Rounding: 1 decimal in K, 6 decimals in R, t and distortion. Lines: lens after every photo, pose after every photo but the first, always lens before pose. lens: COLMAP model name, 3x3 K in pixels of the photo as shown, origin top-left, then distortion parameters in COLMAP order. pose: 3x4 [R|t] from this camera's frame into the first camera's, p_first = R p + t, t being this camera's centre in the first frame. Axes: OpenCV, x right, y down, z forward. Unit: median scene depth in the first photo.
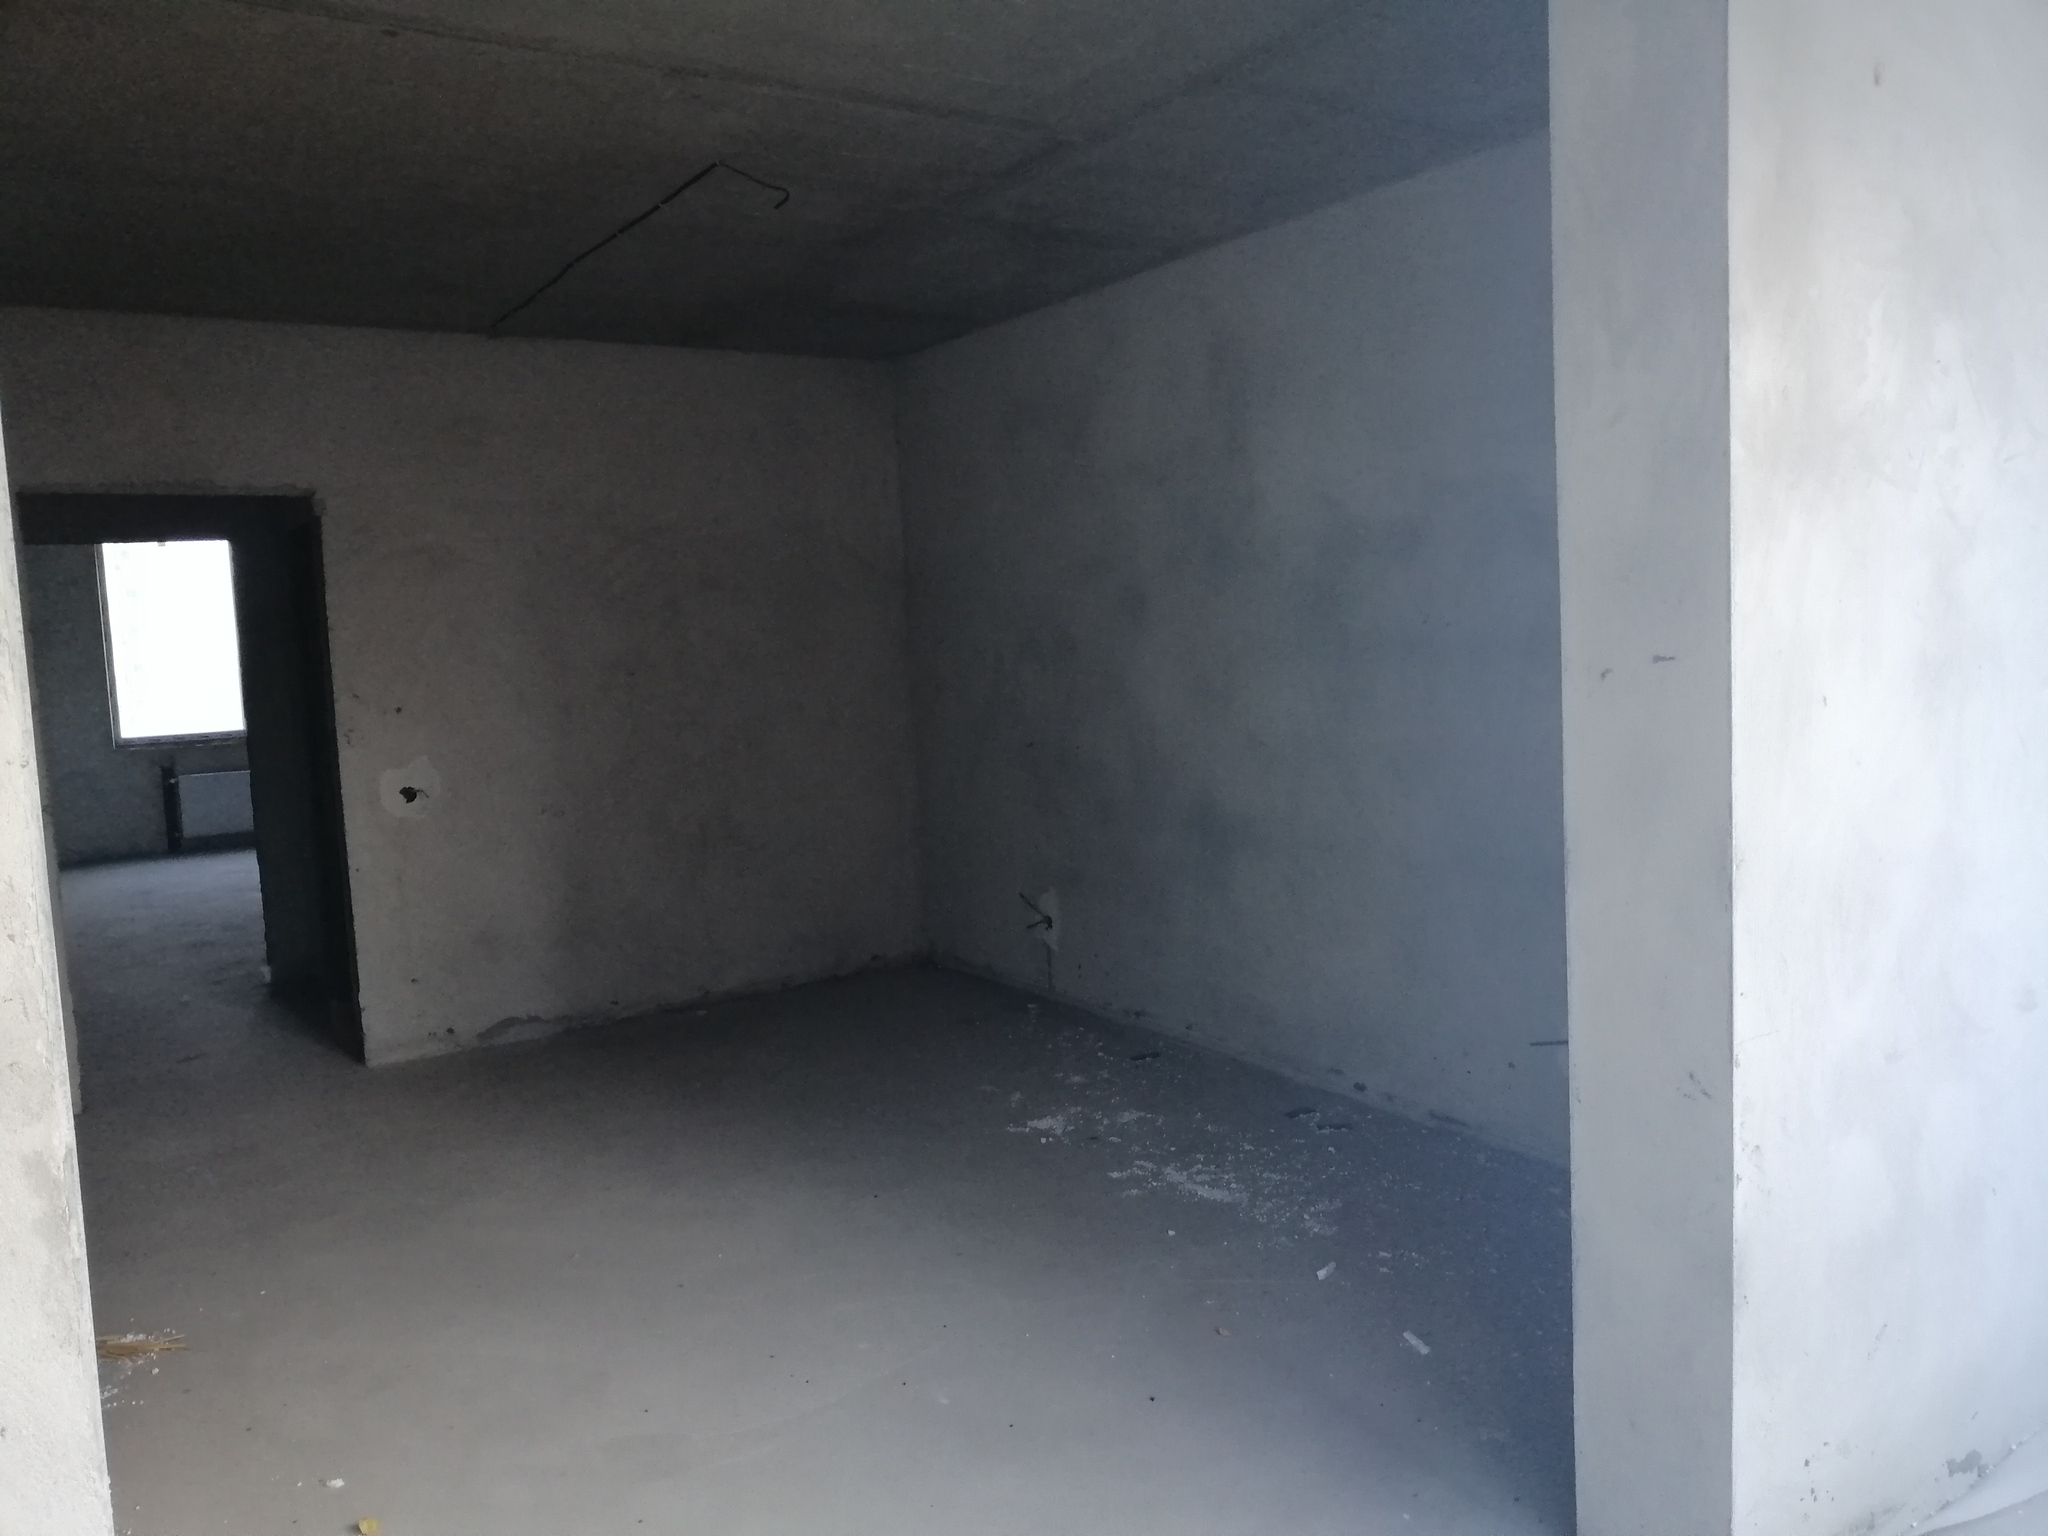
lens RADIAL K [[1547.3, 0, 1037.8], [0, 1547.3, 764.6], [0, 0, 1]] dist [0.063674, -0.001786]
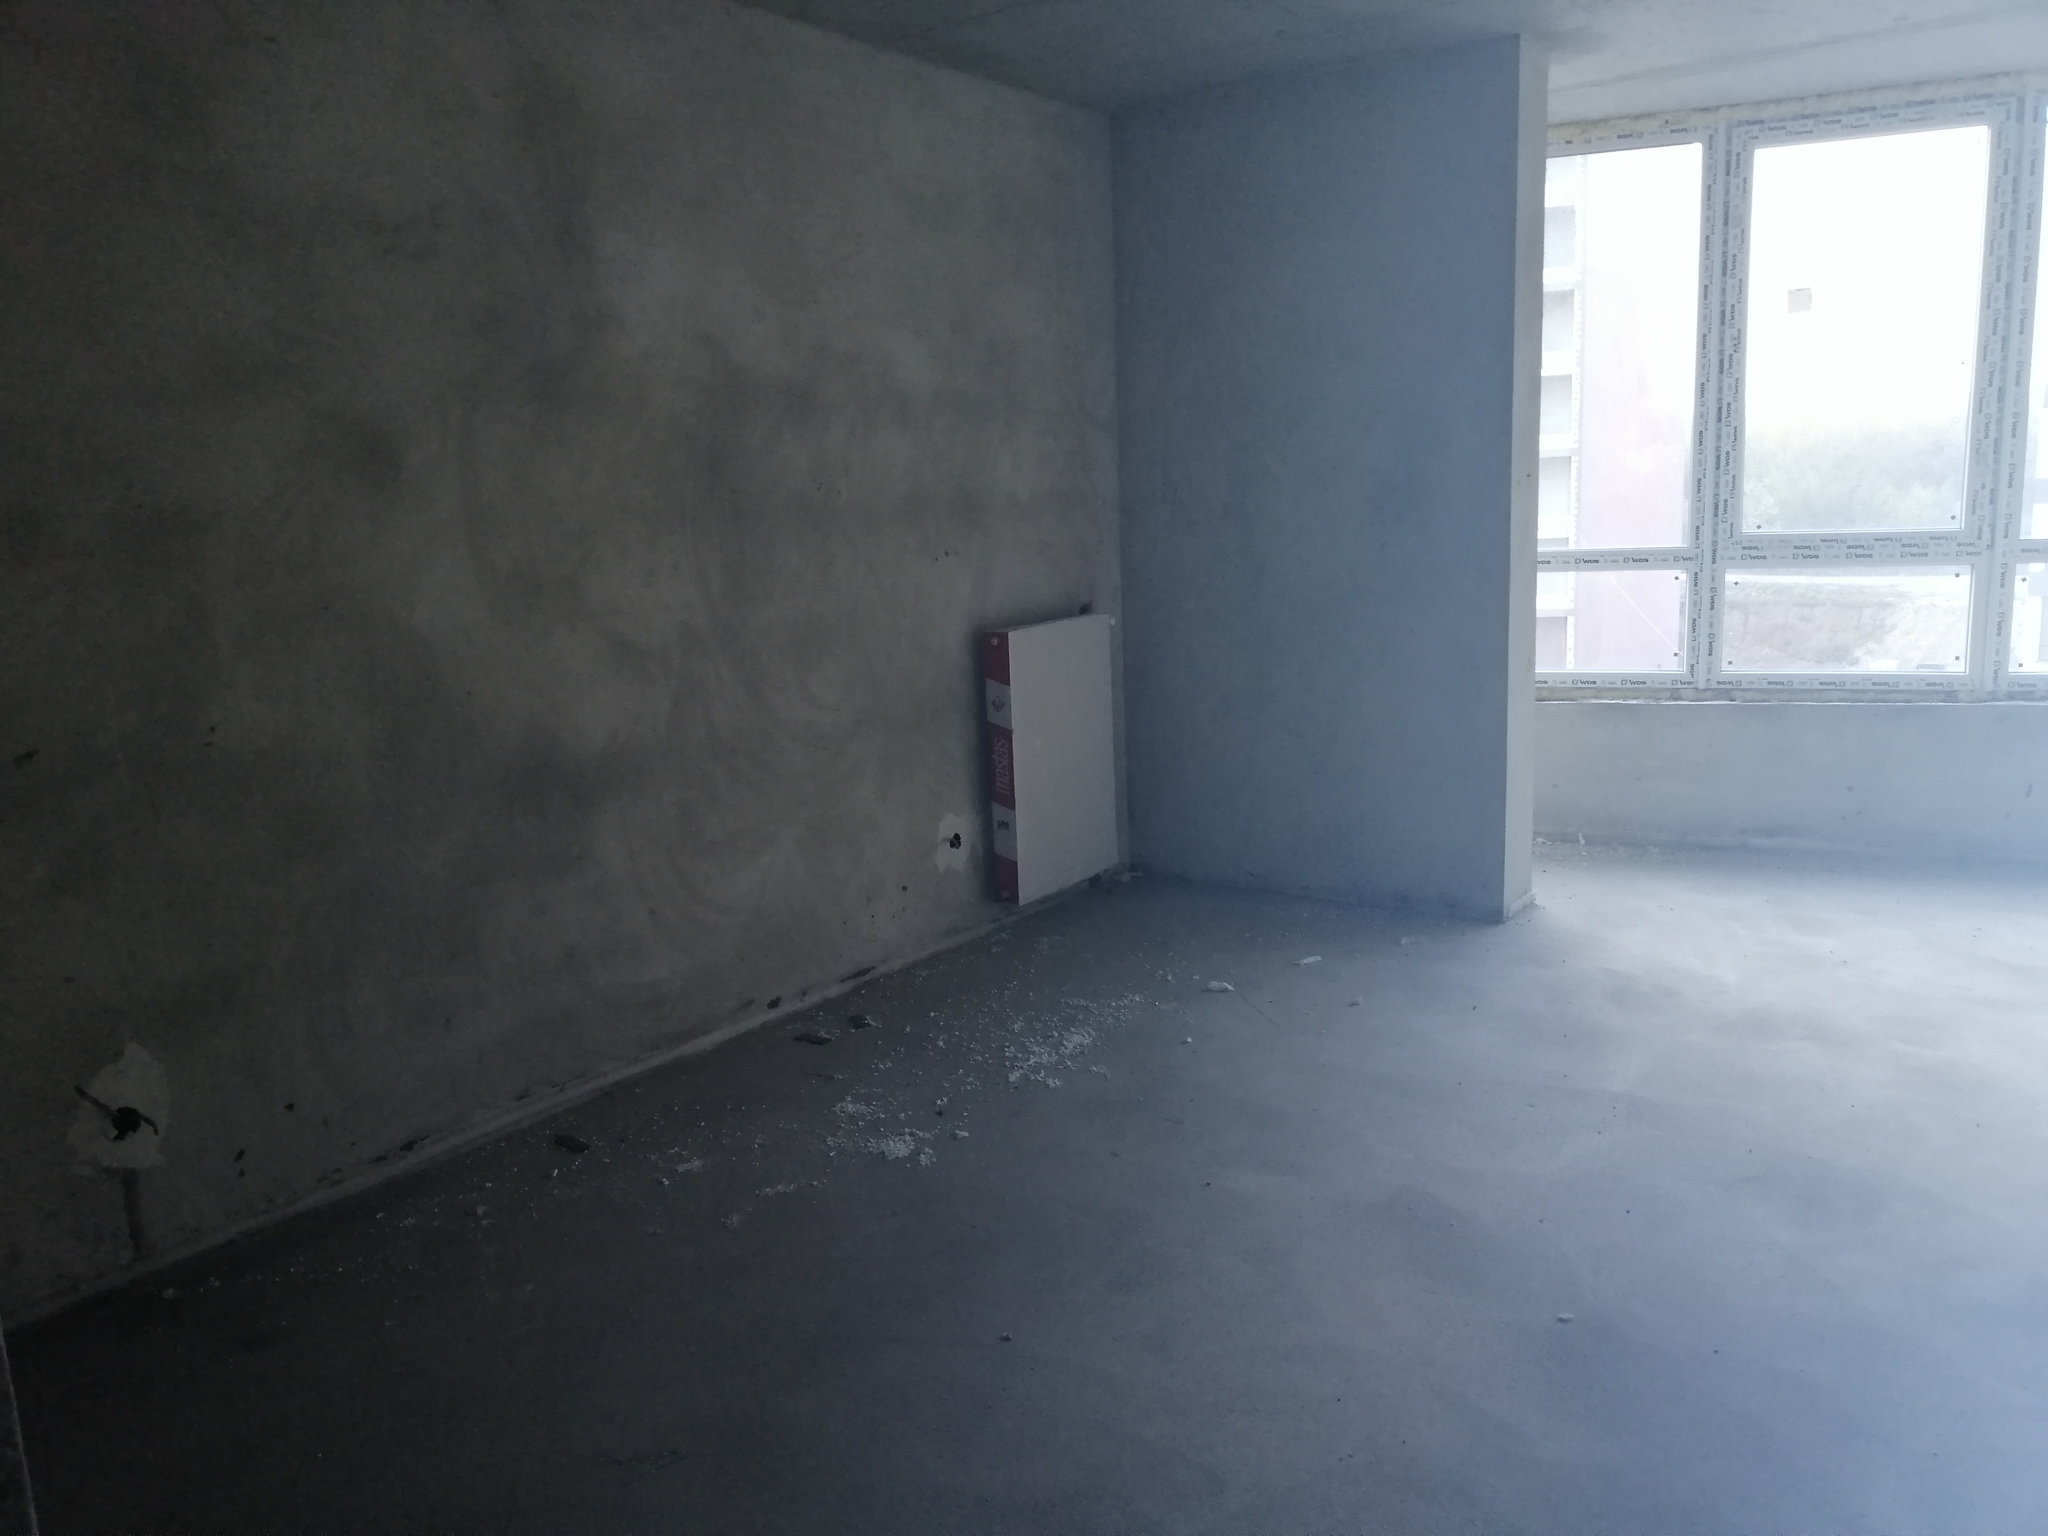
lens RADIAL K [[1542.5, 0, 1024.0], [0, 1542.5, 768.0], [0, 0, 1]] dist [-0.061181, -0.002985]
pose [[-0.371085, -0.103357, 0.922829, -0.645951], [0.136828, 0.976853, 0.164429, -0.053516], [-0.918463, 0.187286, -0.348353, 1.123176]]
